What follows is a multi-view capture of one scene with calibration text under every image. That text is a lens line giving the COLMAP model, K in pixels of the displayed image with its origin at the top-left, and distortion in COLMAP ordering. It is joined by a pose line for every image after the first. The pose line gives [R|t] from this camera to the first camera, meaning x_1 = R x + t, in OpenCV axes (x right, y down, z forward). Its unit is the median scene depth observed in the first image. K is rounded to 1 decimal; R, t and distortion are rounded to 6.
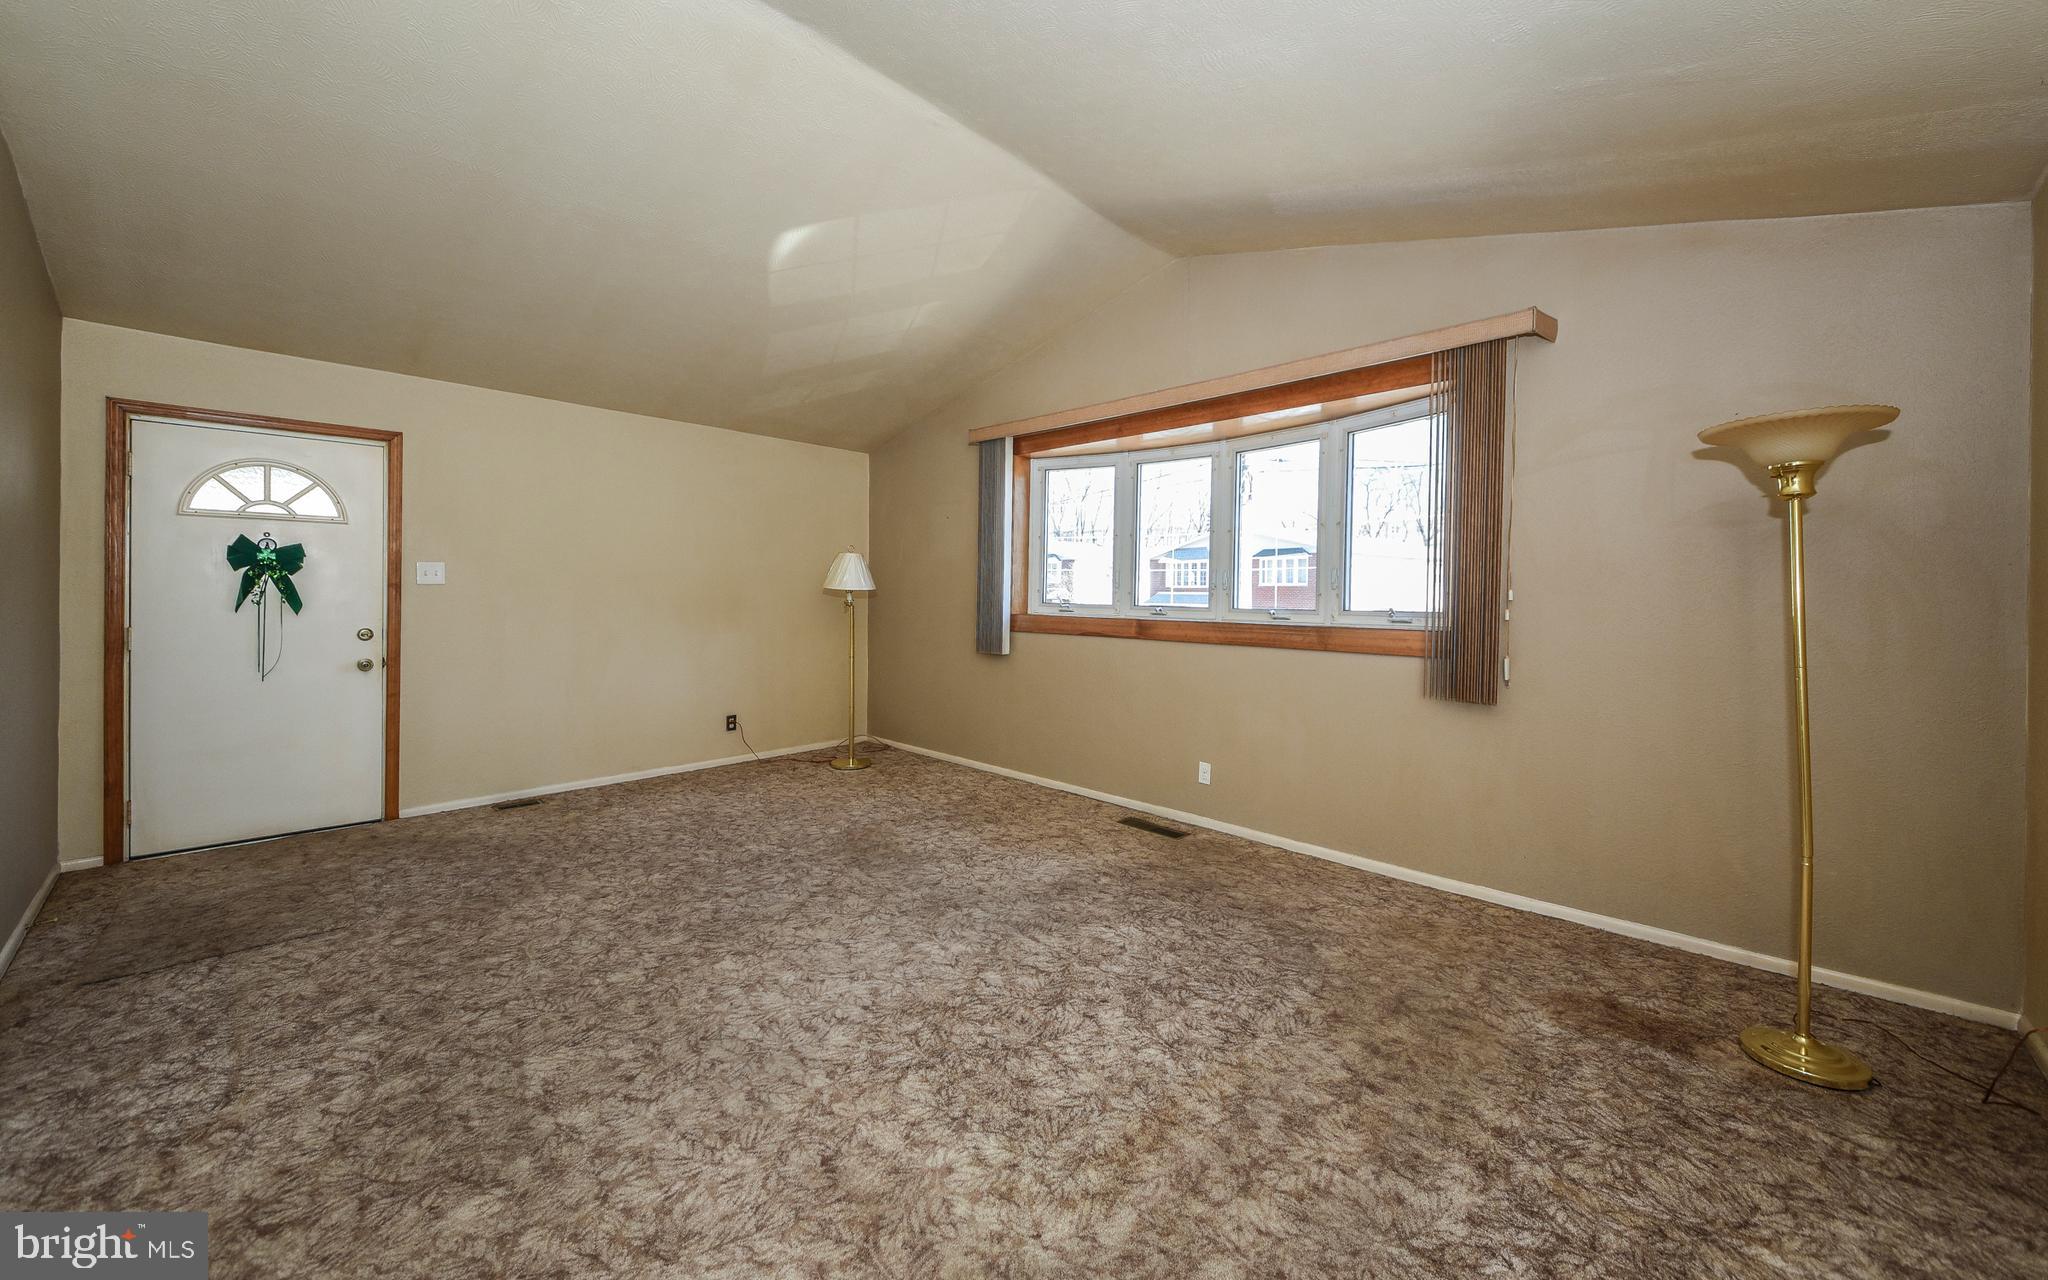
lens RADIAL K [[752.6, 0, 1019.7], [0, 752.6, 594.4], [0, 0, 1]] dist [0.027777, -0.000277]
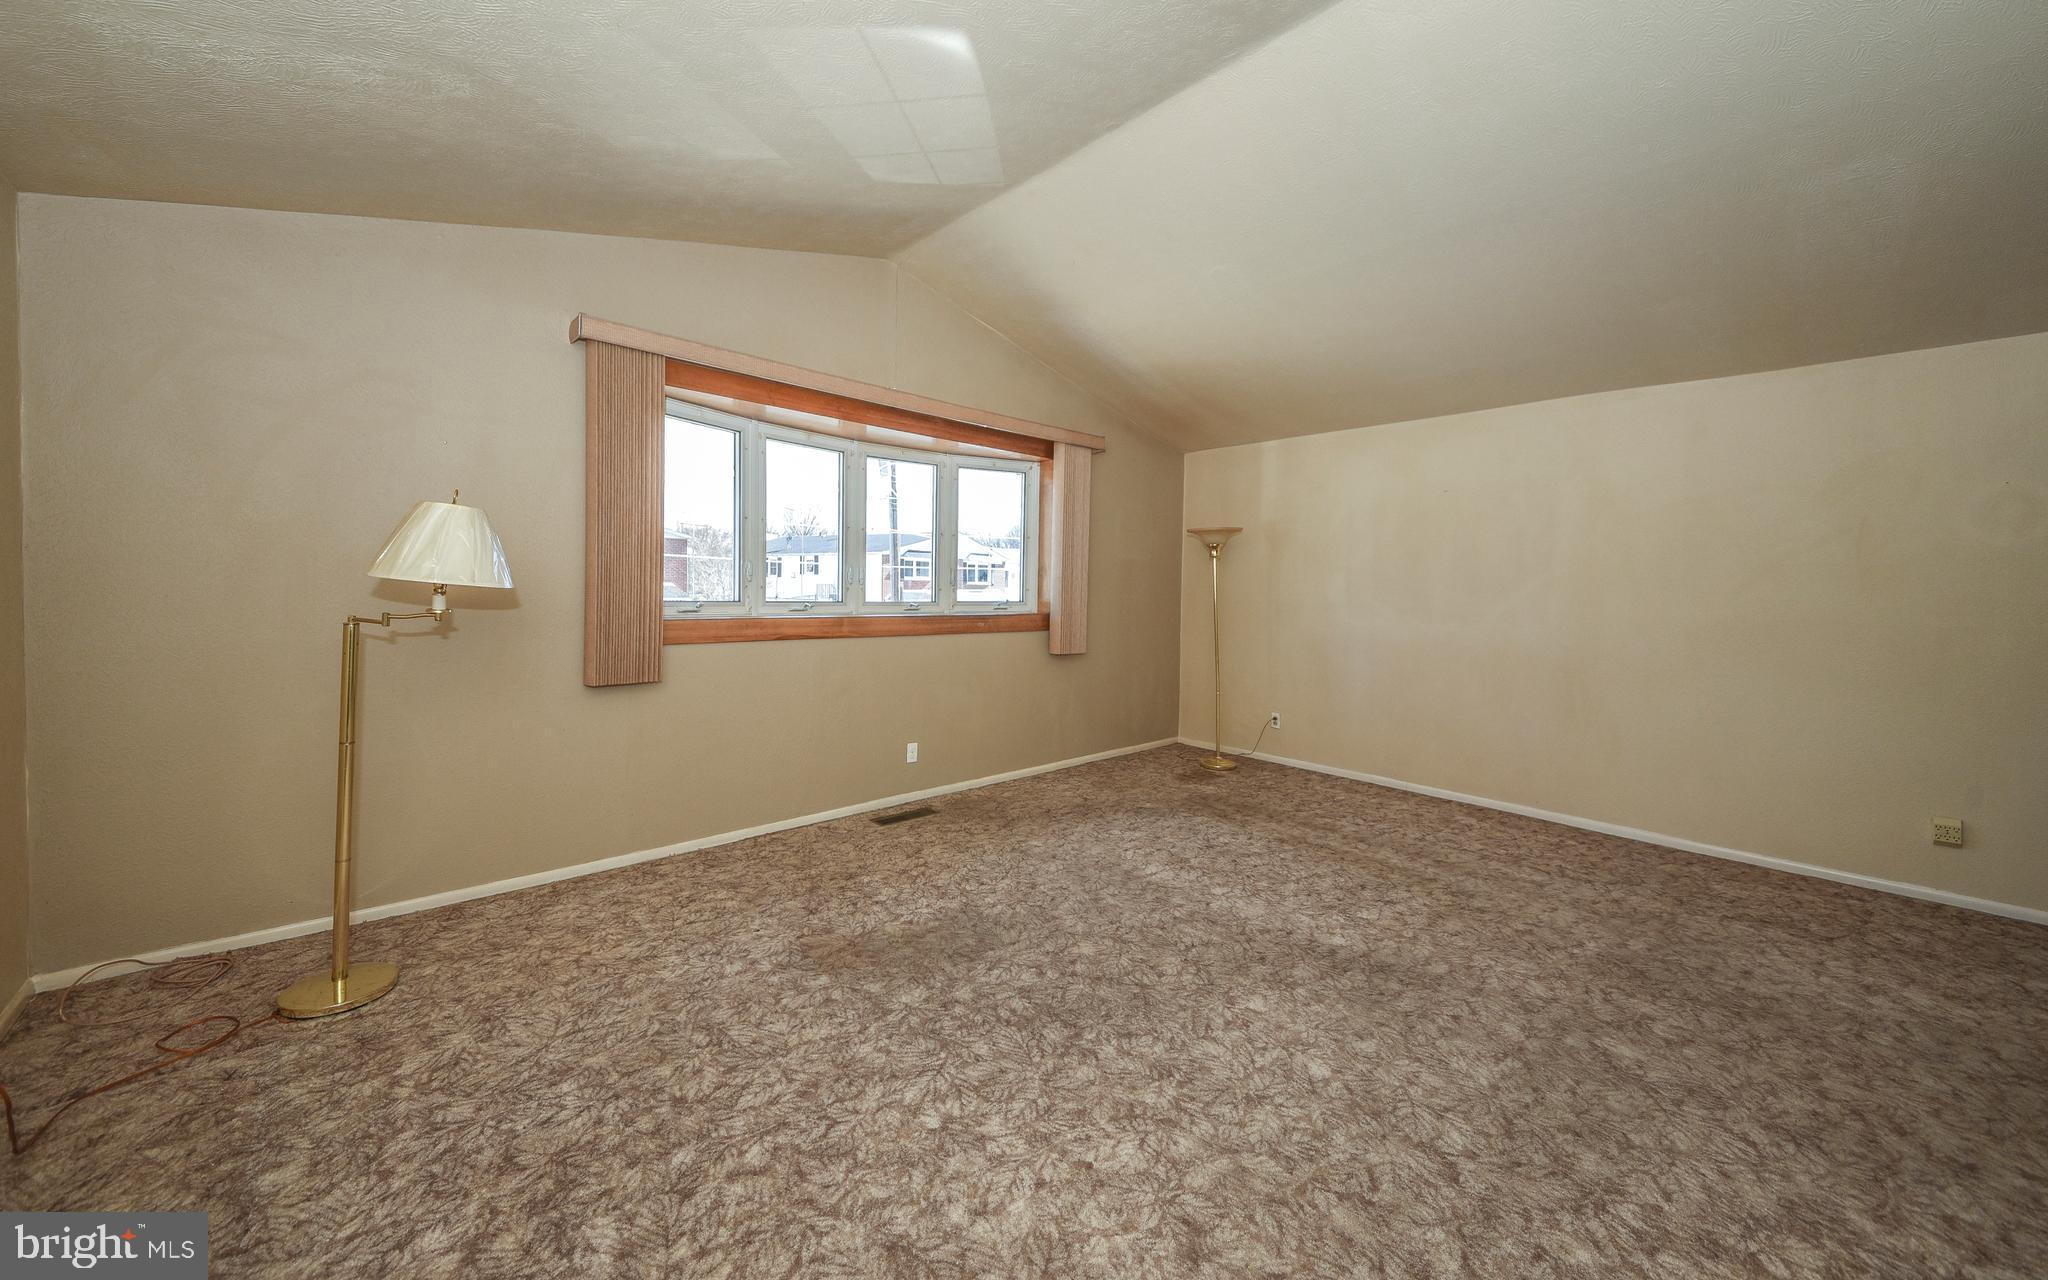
lens RADIAL K [[752.6, 0, 1019.7], [0, 752.6, 594.4], [0, 0, 1]] dist [0.027777, -0.000277]
pose [[0.057575, -0.024203, 0.998048, -0.931082], [-0.018670, 0.999505, 0.025315, -0.027359], [-0.998167, -0.020091, 0.057095, 0.874412]]
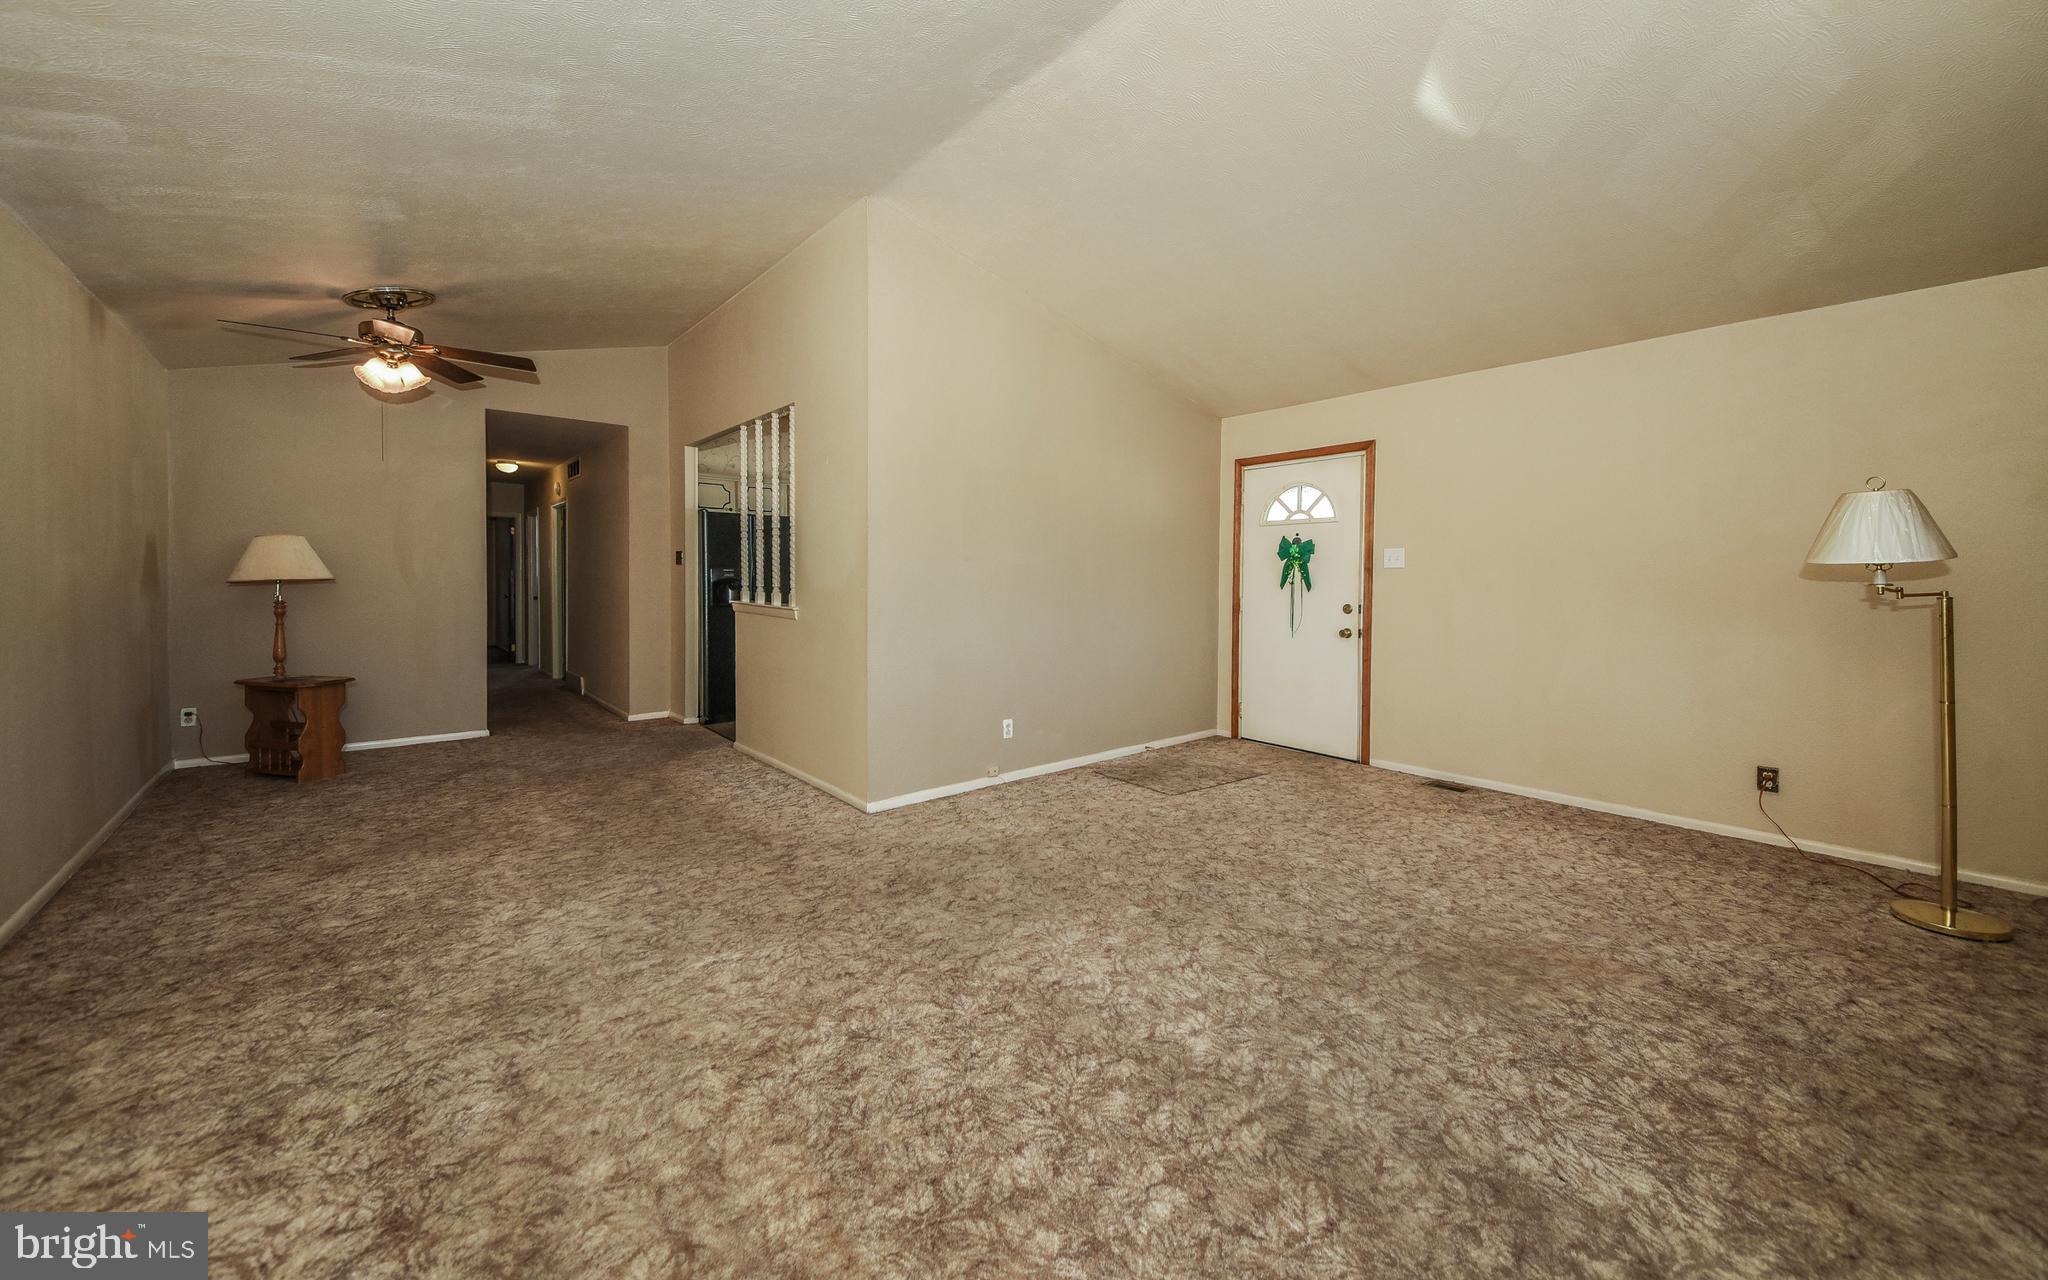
lens RADIAL K [[760.9, 0, 1007.7], [0, 760.9, 583.1], [0, 0, 1]] dist [0.031359, -0.015404]
pose [[-0.114673, 0.001227, -0.993403, 0.501926], [-0.008359, 0.999963, 0.002200, 0.013719], [0.993368, 0.008556, -0.114658, 0.659911]]
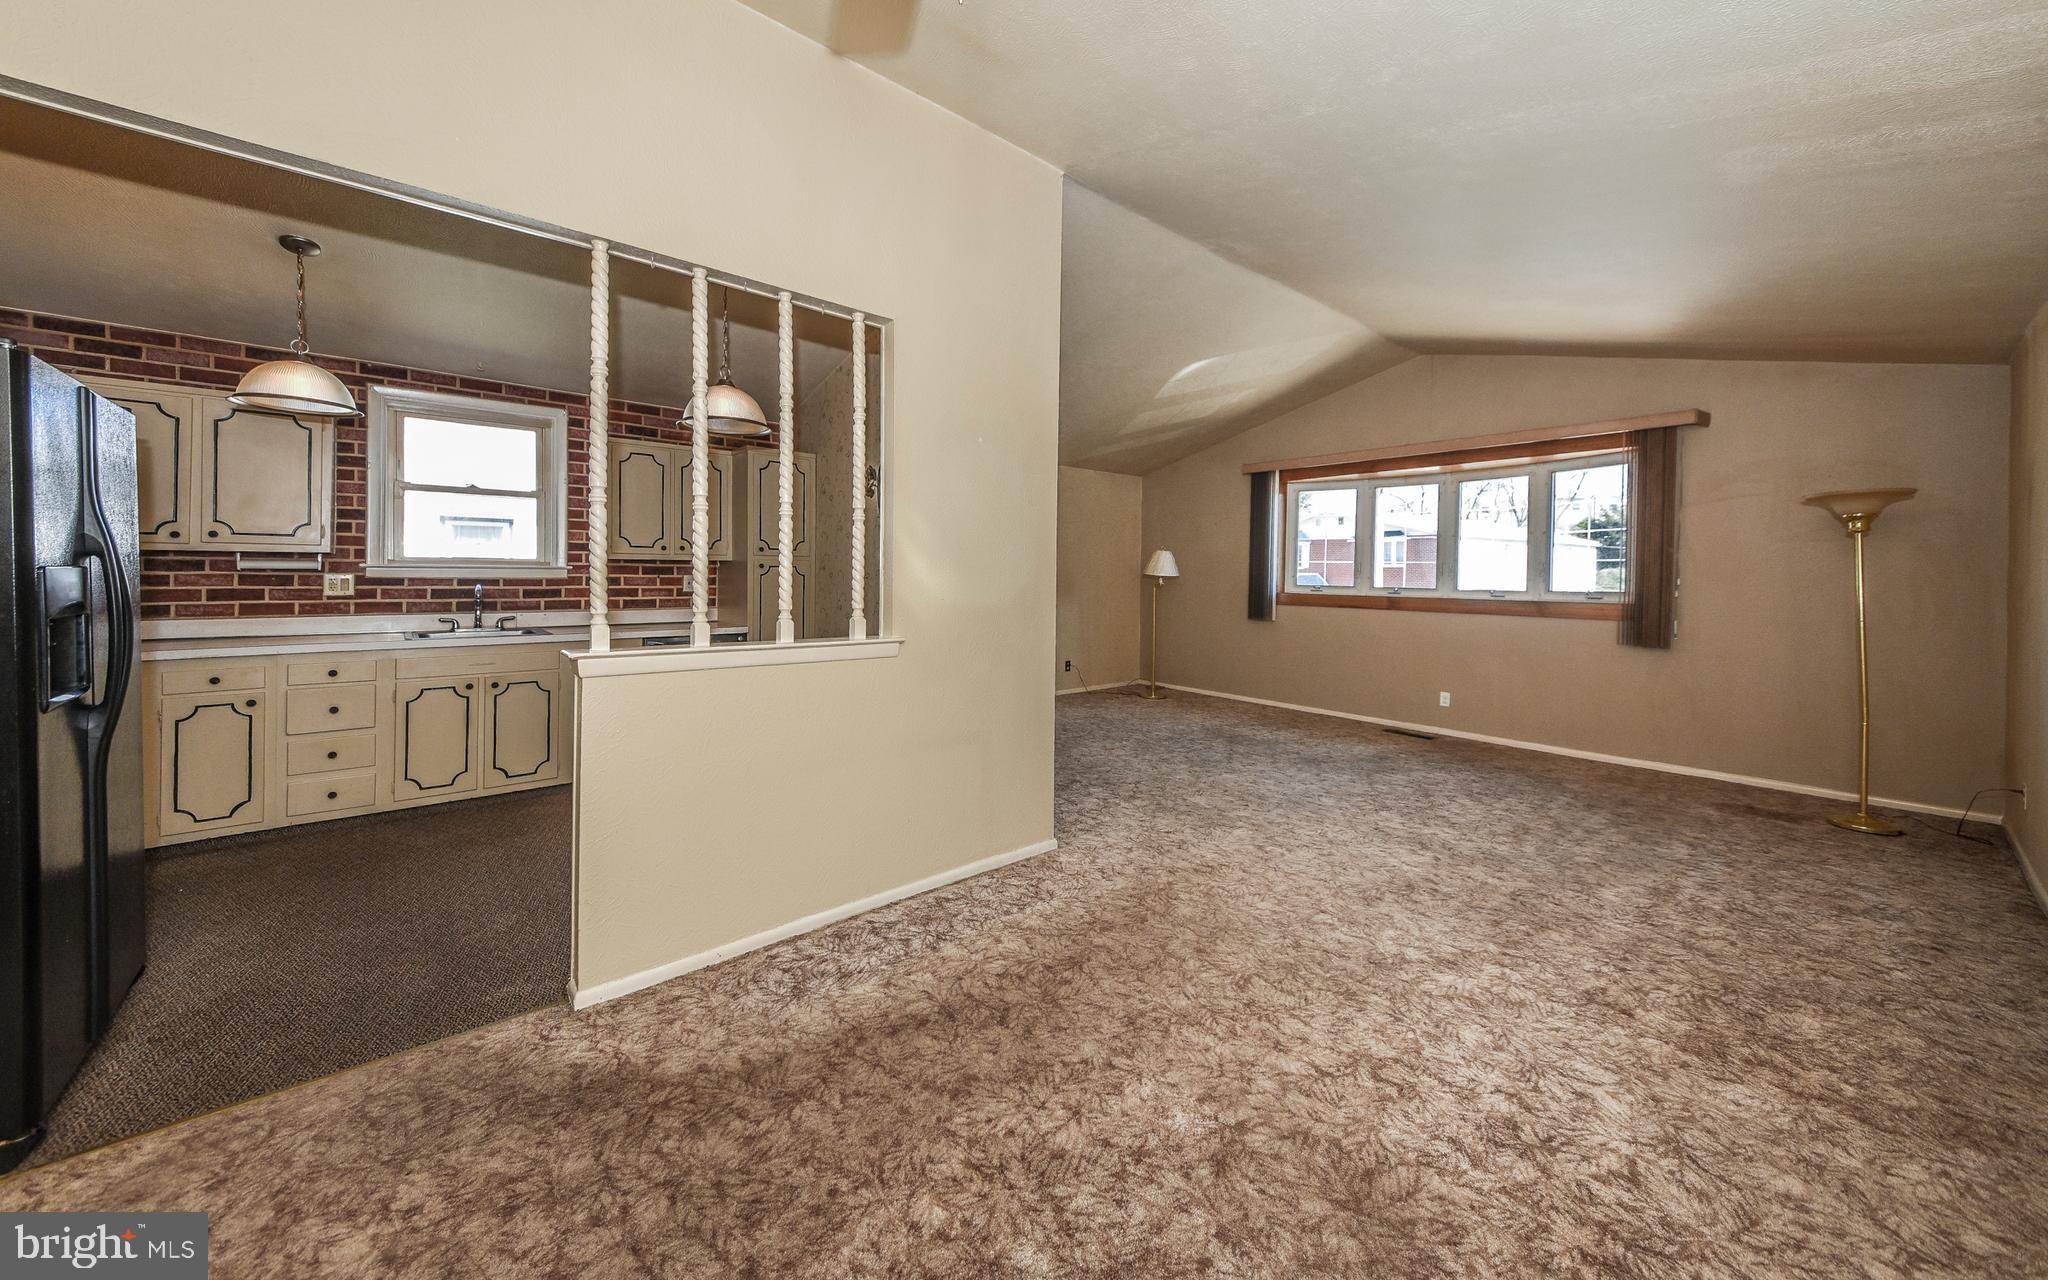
lens RADIAL K [[697.6, 0, 1018.5], [0, 697.6, 574.1], [0, 0, 1]] dist [-0.001142, -0.000301]
pose [[0.991400, 0.000297, -0.130869, -0.472564], [-0.000574, 0.999998, -0.002081, -0.009370], [0.130868, 0.002138, 0.991397, -0.554121]]
